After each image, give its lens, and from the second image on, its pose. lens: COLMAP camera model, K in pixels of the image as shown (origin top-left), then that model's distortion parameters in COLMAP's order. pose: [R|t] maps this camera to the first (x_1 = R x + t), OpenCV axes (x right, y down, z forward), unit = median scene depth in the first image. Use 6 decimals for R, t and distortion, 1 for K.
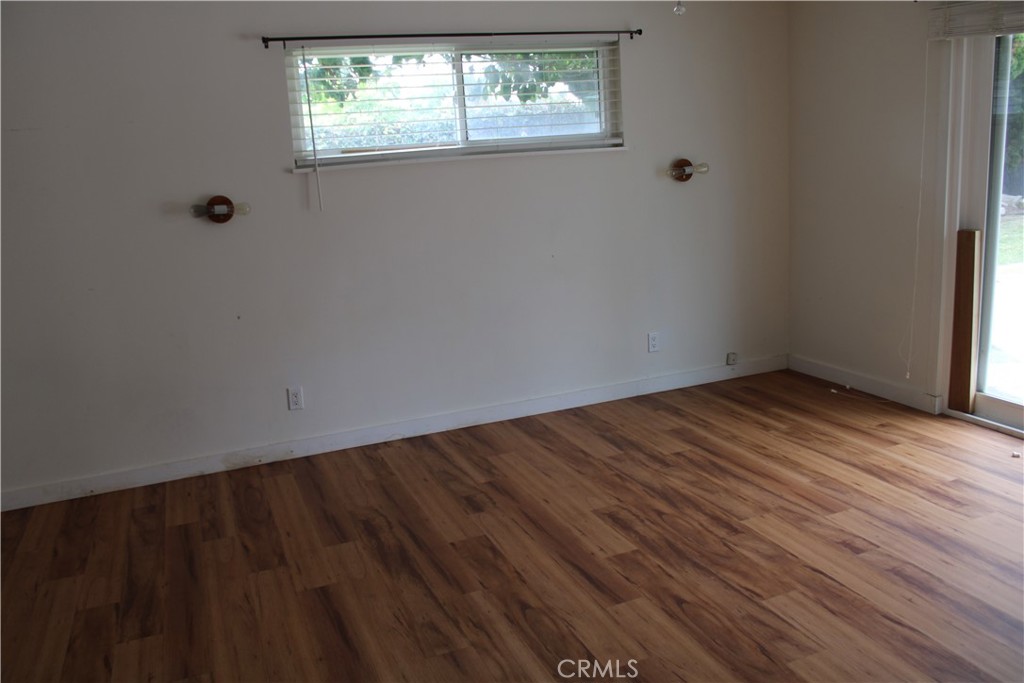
lens RADIAL K [[845.2, 0, 512.0], [0, 845.2, 341.5], [0, 0, 1]] dist [-0.163651, 0.133902]
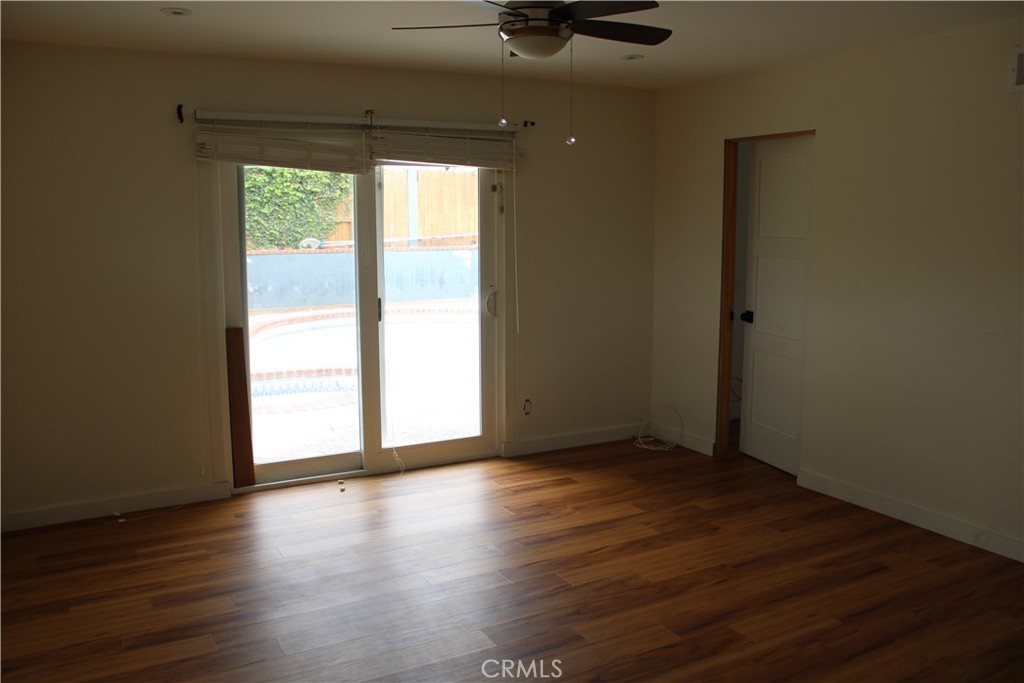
lens RADIAL K [[845.2, 0, 512.0], [0, 845.2, 341.5], [0, 0, 1]] dist [-0.163651, 0.133902]
pose [[-0.136367, -0.059045, 0.988897, -0.583743], [0.242655, 0.965823, 0.091129, -0.116169], [-0.960480, 0.252388, -0.117379, 0.725457]]
